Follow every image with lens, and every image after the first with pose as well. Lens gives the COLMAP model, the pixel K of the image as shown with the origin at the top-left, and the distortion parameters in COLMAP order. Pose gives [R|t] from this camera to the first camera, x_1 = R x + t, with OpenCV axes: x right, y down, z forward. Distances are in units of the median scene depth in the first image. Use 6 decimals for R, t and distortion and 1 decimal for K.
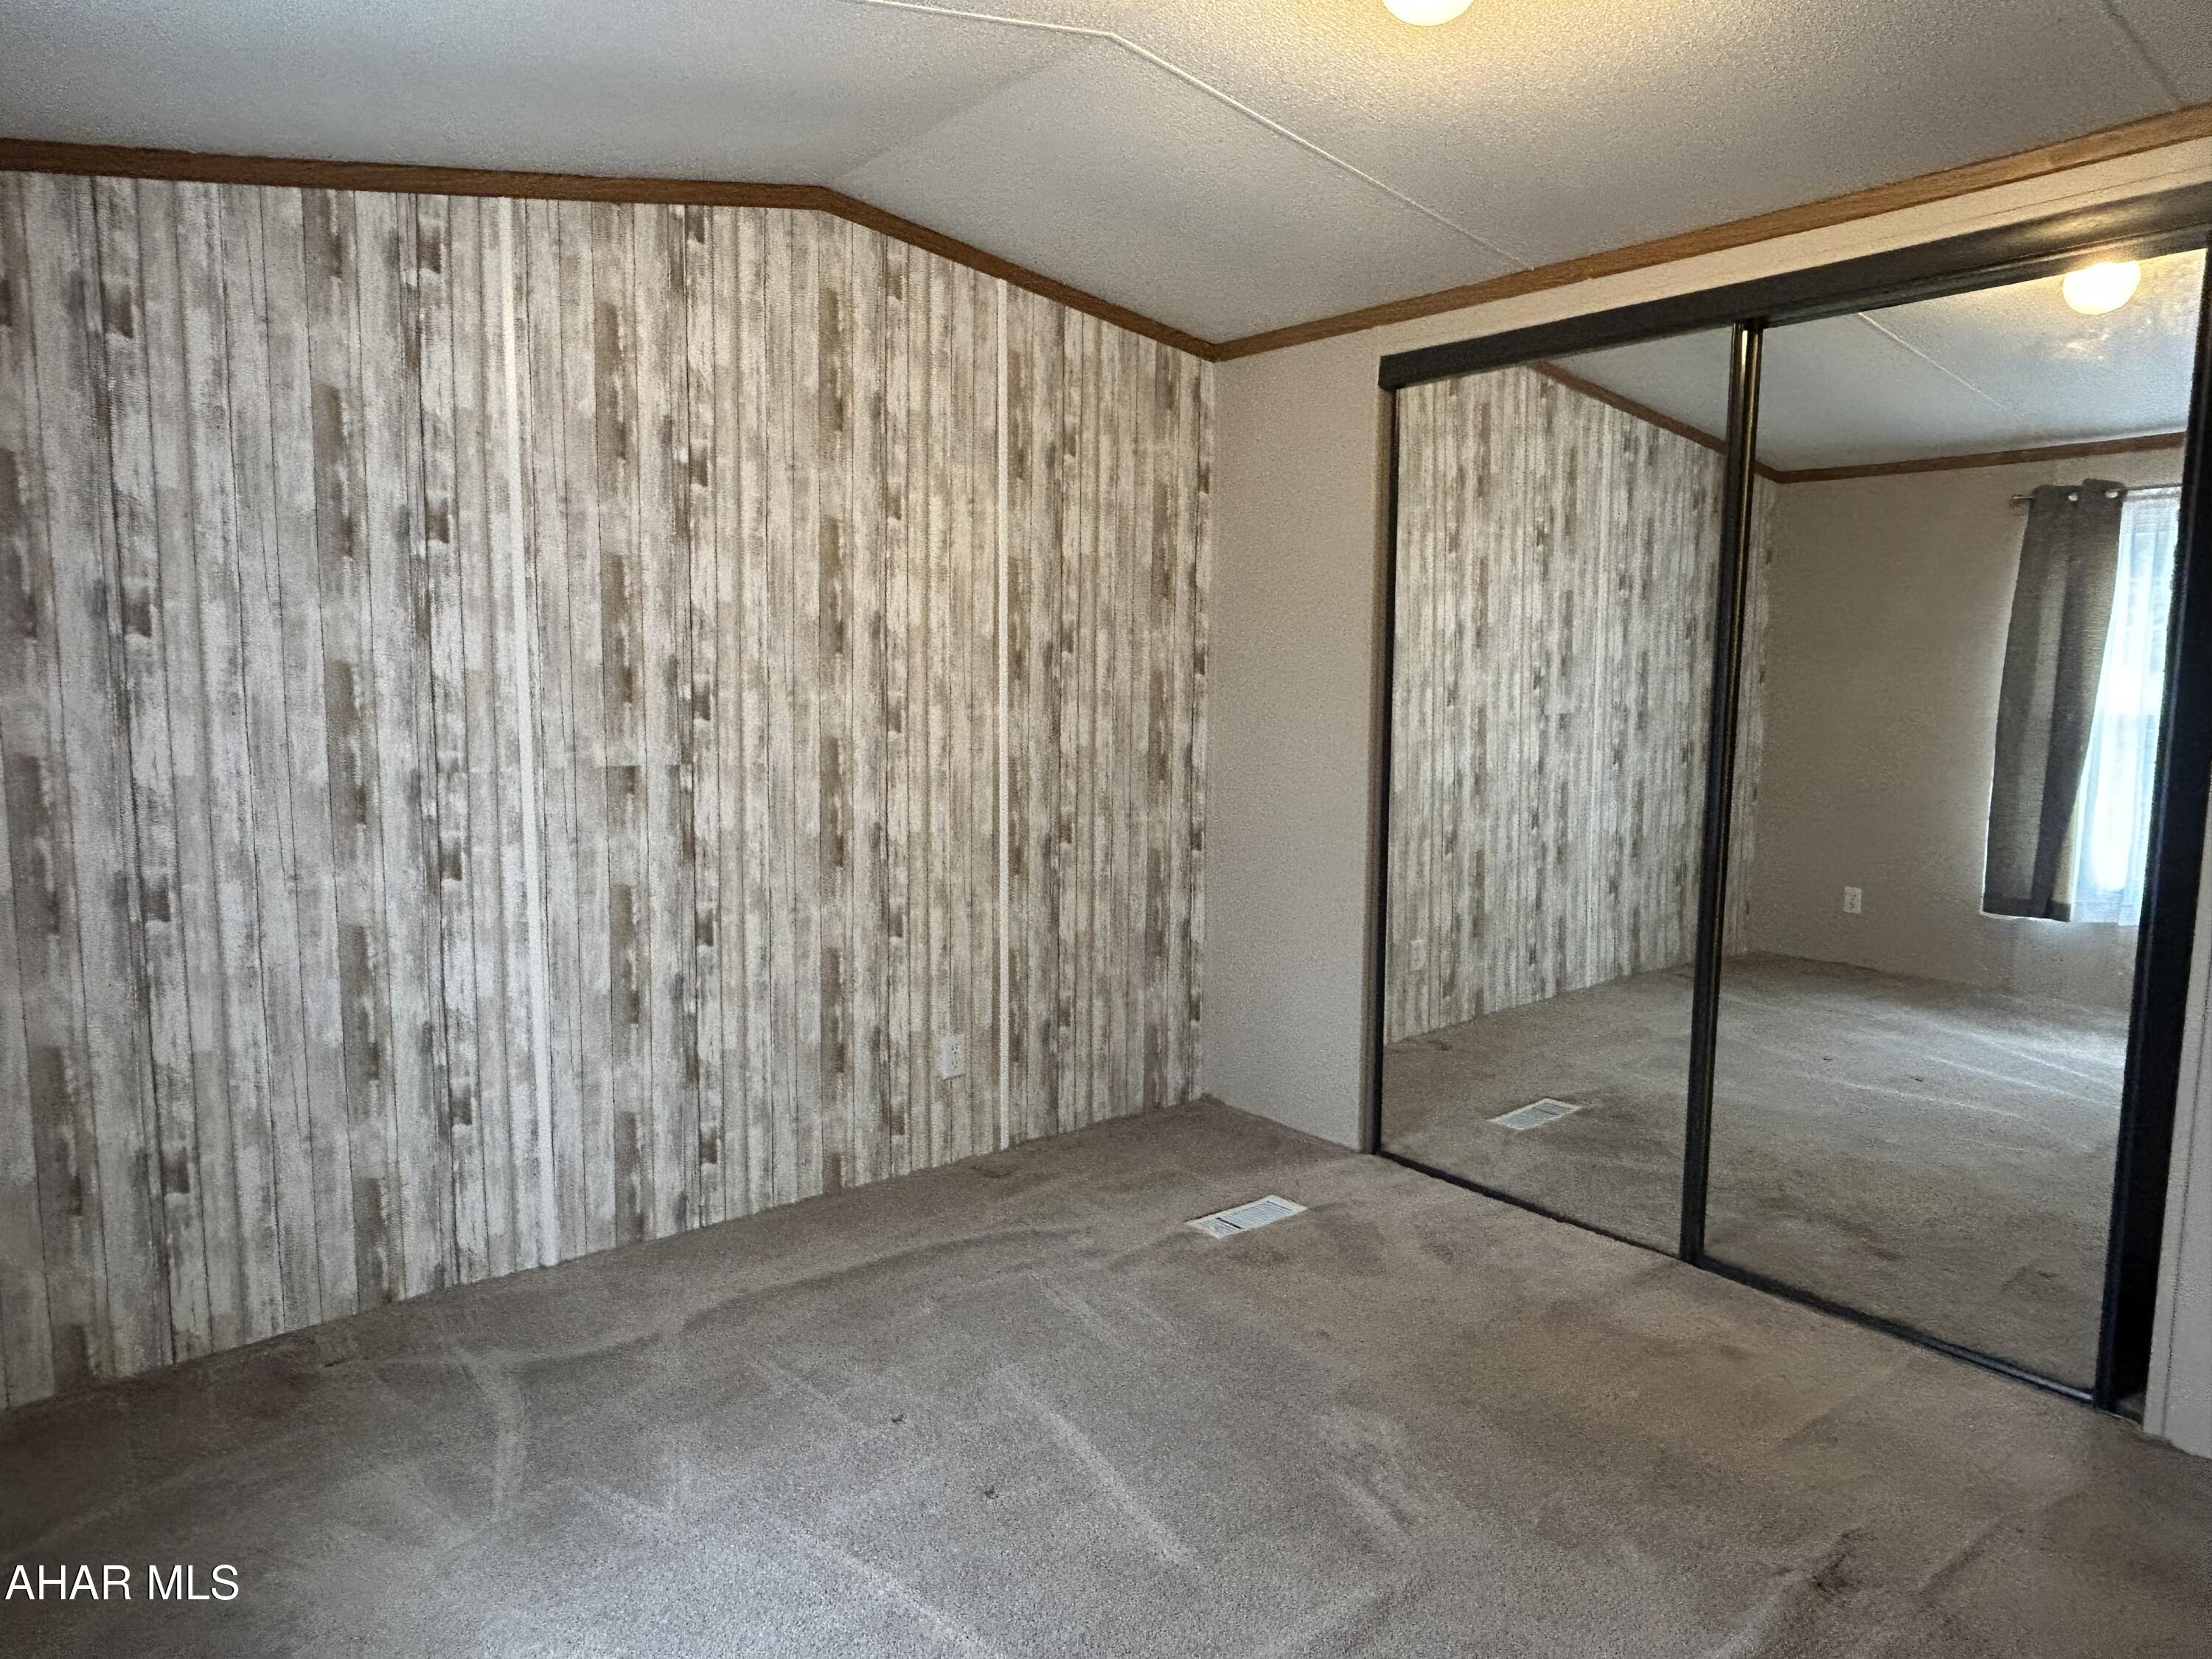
lens RADIAL K [[1408.7, 0, 1106.4], [0, 1408.7, 833.0], [0, 0, 1]] dist [0.005682, -0.012651]
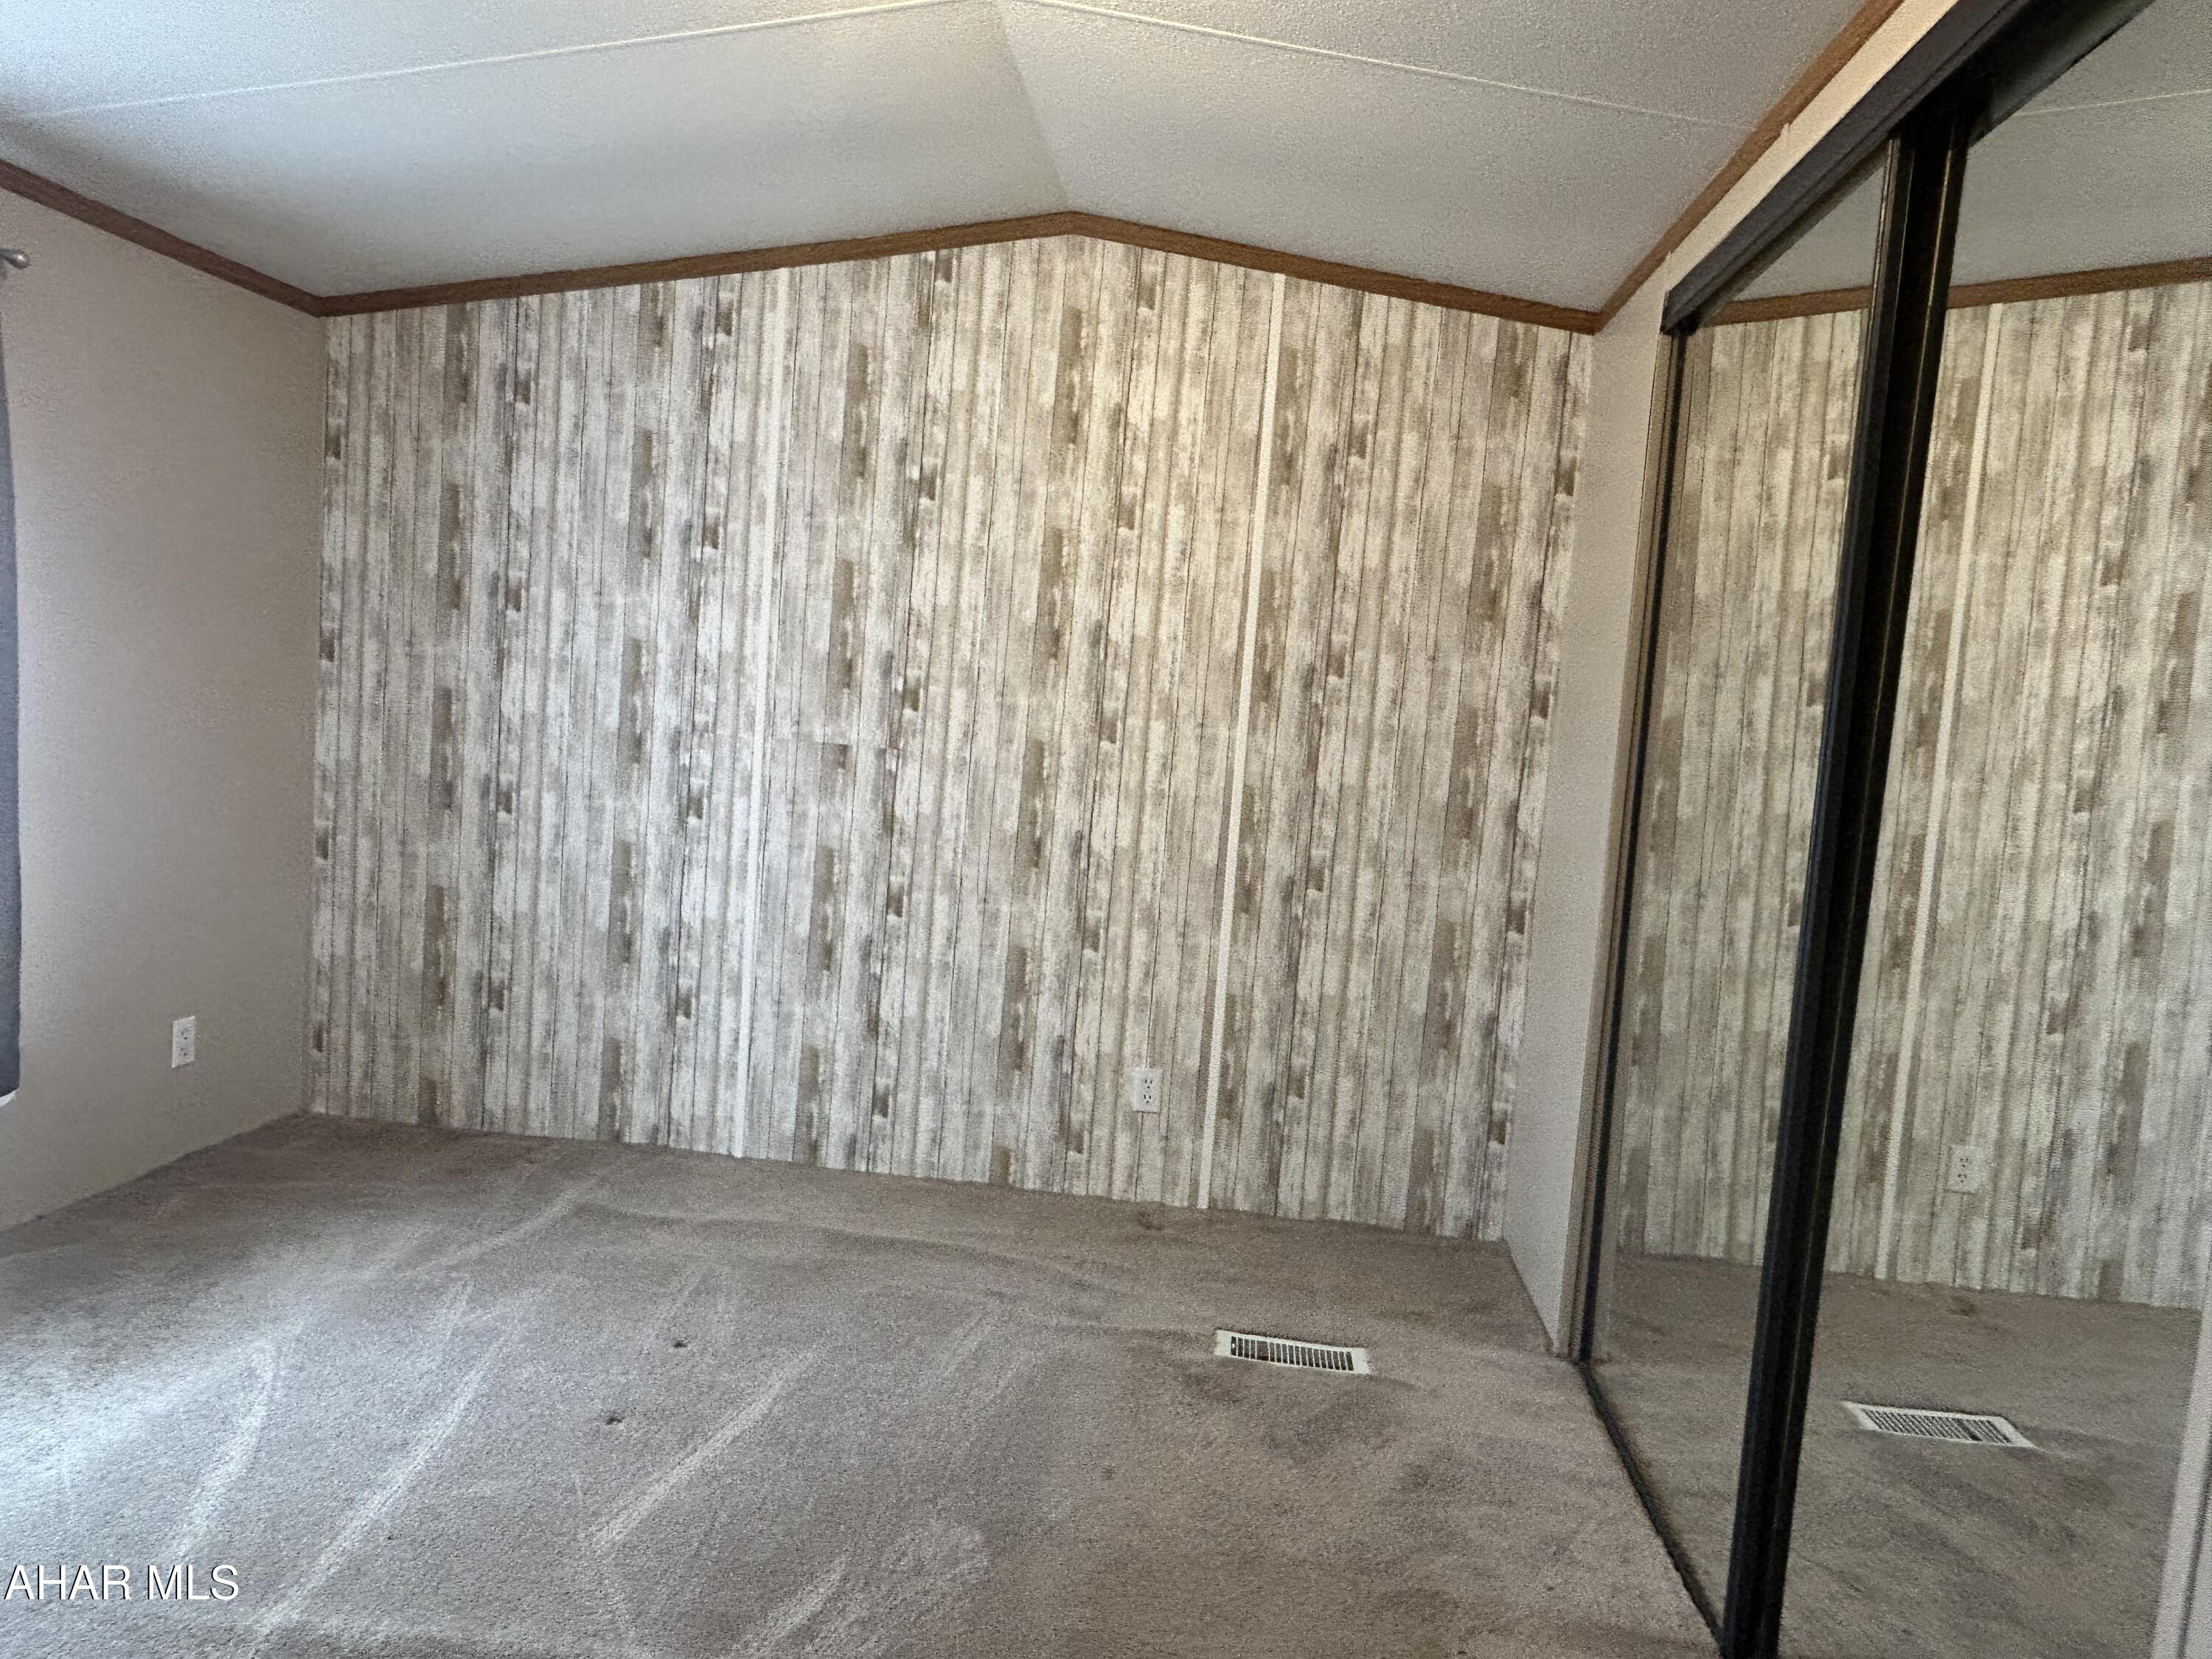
lens RADIAL K [[1408.7, 0, 1094.2], [0, 1408.7, 831.8], [0, 0, 1]] dist [0.005682, -0.012651]
pose [[0.707046, 0.112263, -0.698199, 0.596549], [-0.157611, 0.987501, -0.000829, -0.008469], [0.689379, 0.110630, 0.715903, 0.322729]]
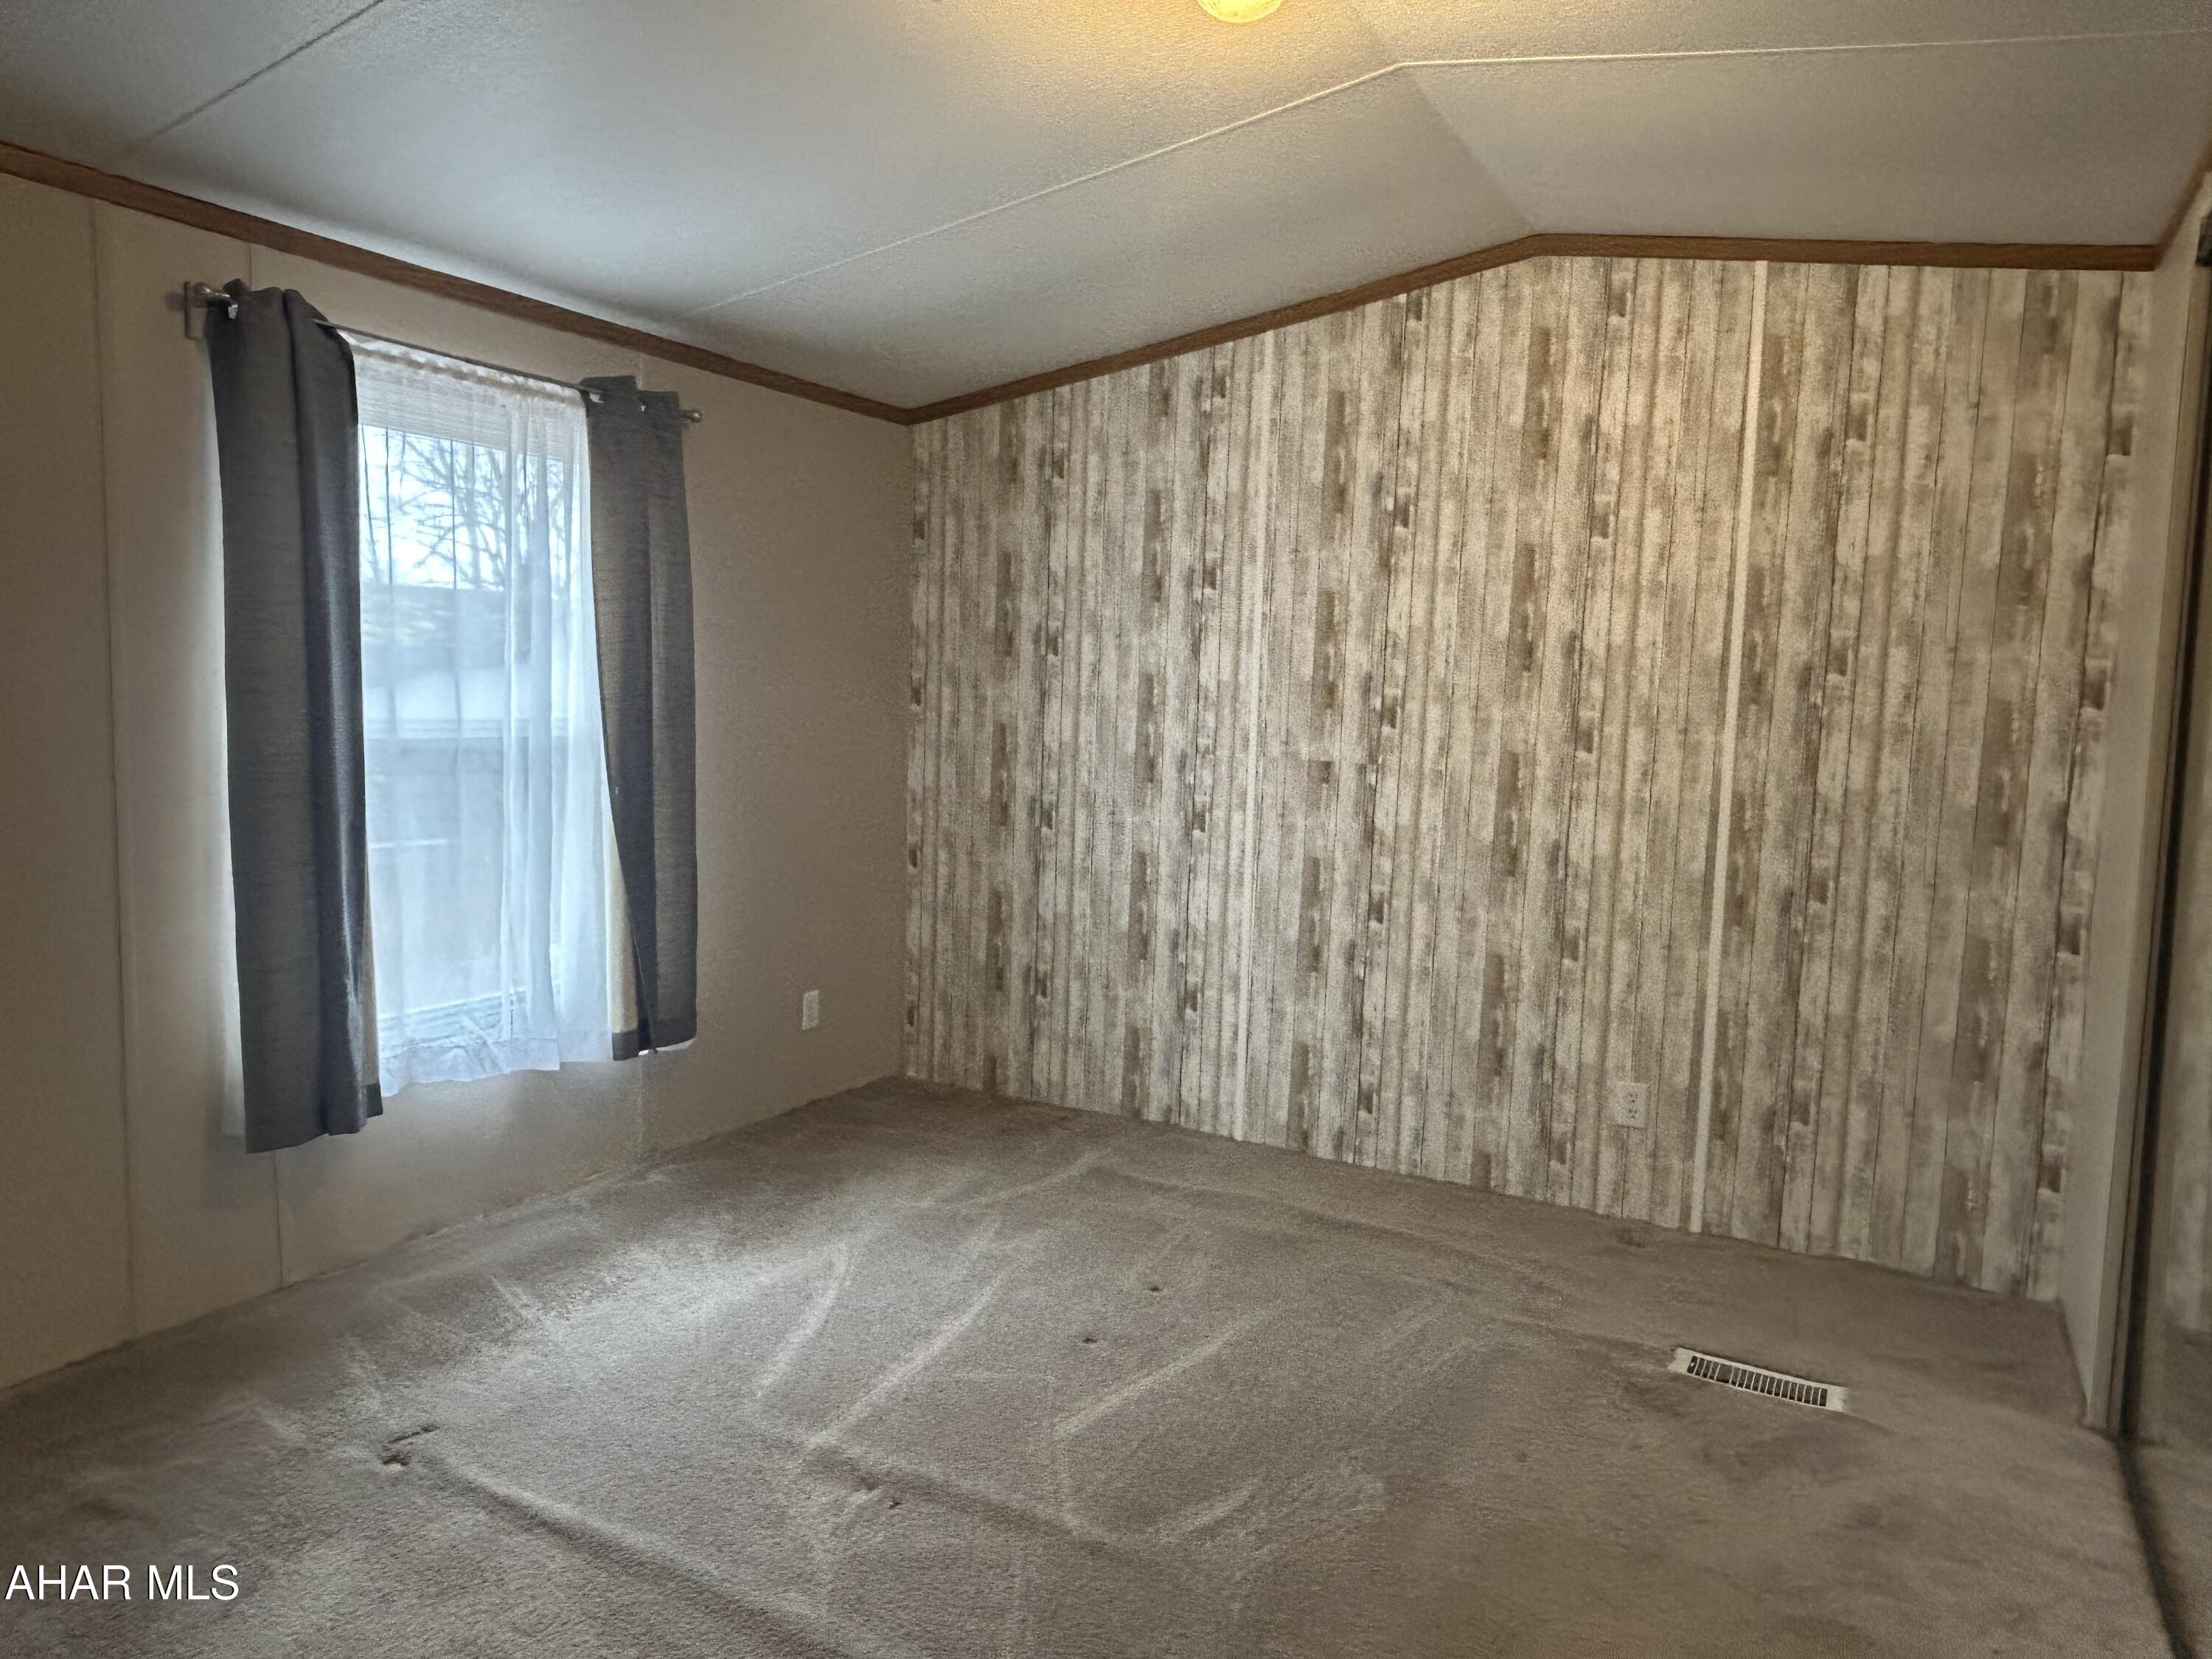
lens RADIAL K [[1408.7, 0, 1102.4], [0, 1408.7, 821.8], [0, 0, 1]] dist [0.005682, -0.012651]
pose [[0.367310, 0.090815, -0.925654, 0.713103], [-0.143212, 0.988876, 0.040189, -0.016225], [0.919007, 0.117803, 0.376230, 0.355978]]
